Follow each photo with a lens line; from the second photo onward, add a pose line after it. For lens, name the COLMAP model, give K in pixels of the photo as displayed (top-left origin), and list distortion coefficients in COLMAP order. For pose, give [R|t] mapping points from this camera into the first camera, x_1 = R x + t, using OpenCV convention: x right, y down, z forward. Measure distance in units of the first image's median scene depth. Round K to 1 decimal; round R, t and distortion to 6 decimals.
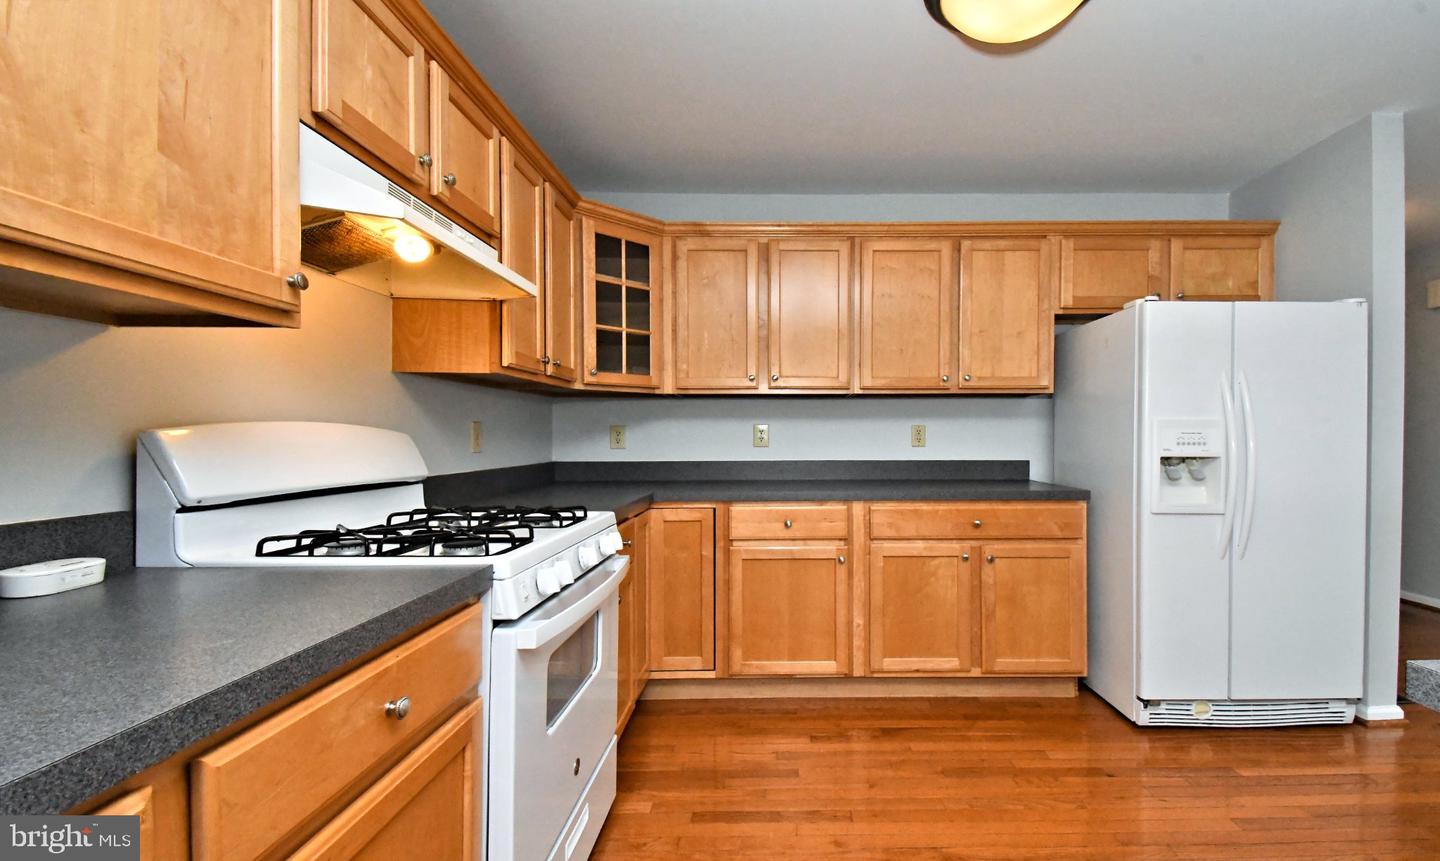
lens RADIAL K [[579.1, 0, 794.2], [0, 579.1, 441.5], [0, 0, 1]] dist [0.029236, -0.002250]
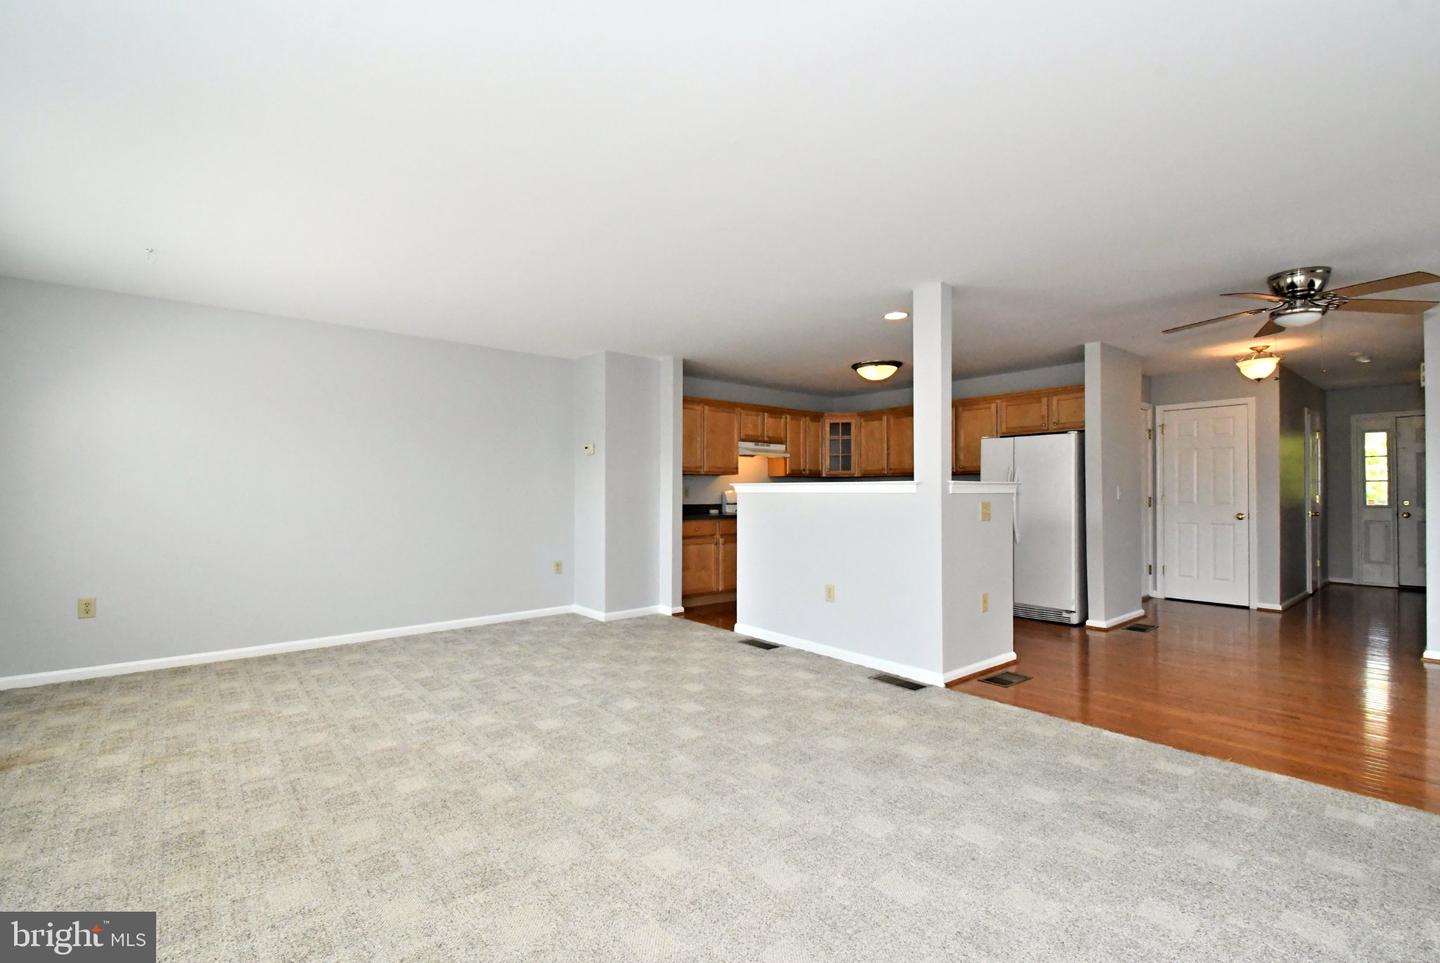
lens RADIAL K [[642.7, 0, 736.8], [0, 642.7, 466.3], [0, 0, 1]] dist [0.022901, -0.013396]
pose [[0.633181, -0.038978, -0.773022, 1.830088], [-0.009311, 0.998275, -0.057963, 0.046953], [0.773948, 0.043899, 0.631726, -1.370088]]
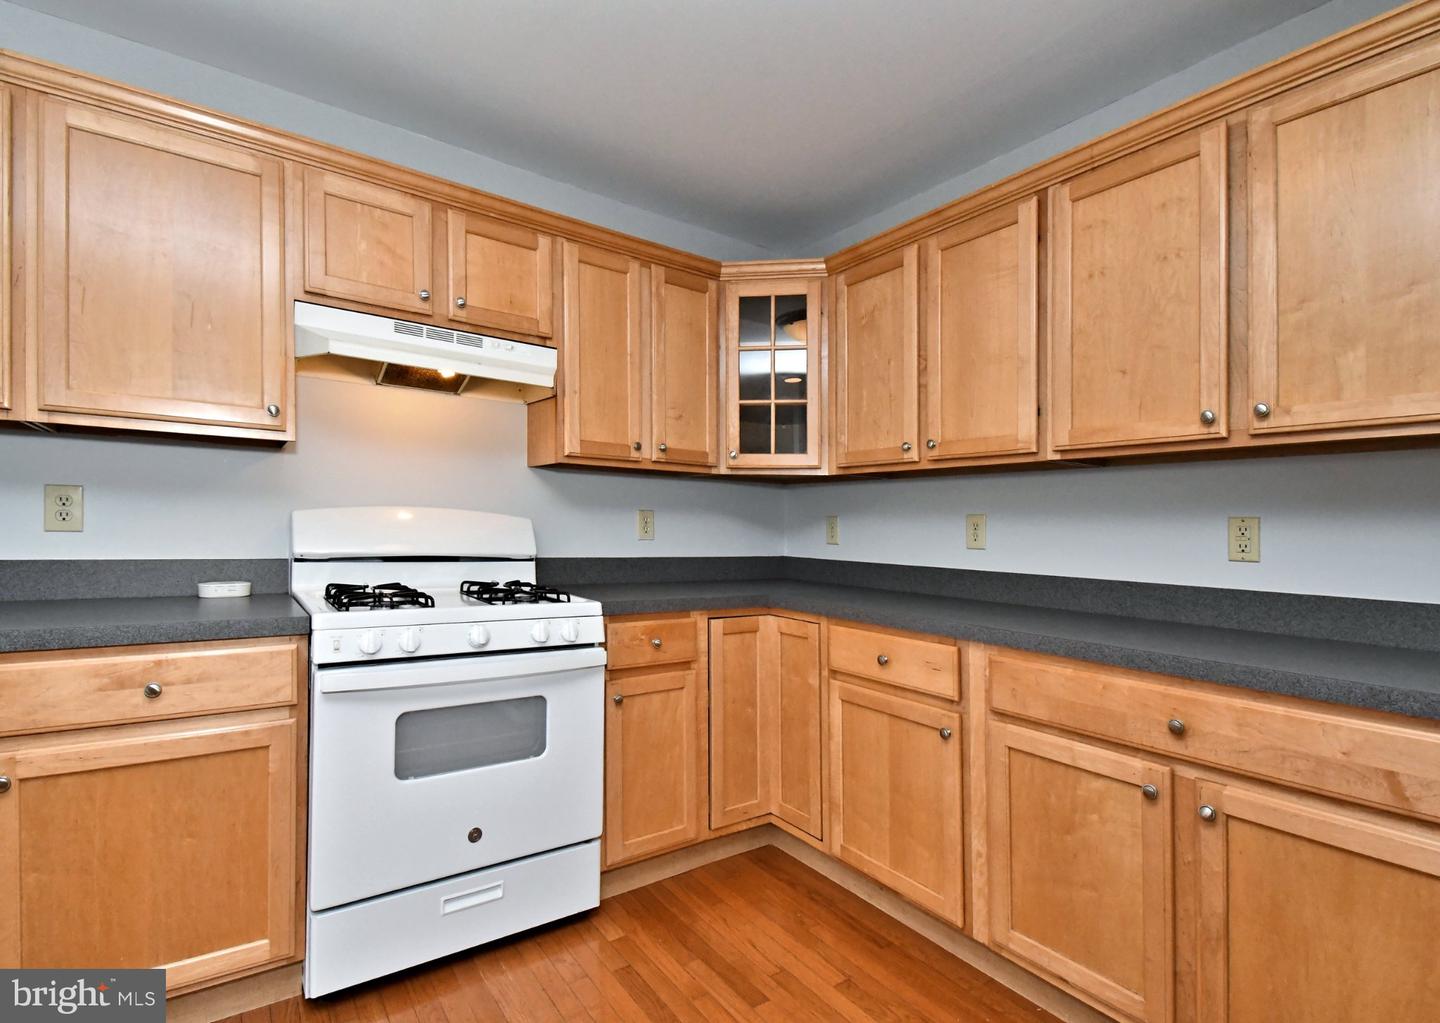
lens RADIAL K [[725.7, 0, 732.3], [0, 725.7, 536.2], [0, 0, 1]] dist [0.048342, 0.000419]
pose [[0.581652, 0.028792, -0.812928, 0.565668], [-0.035091, 0.999331, 0.010287, -0.005204], [0.812681, 0.022543, 0.582273, 0.353721]]
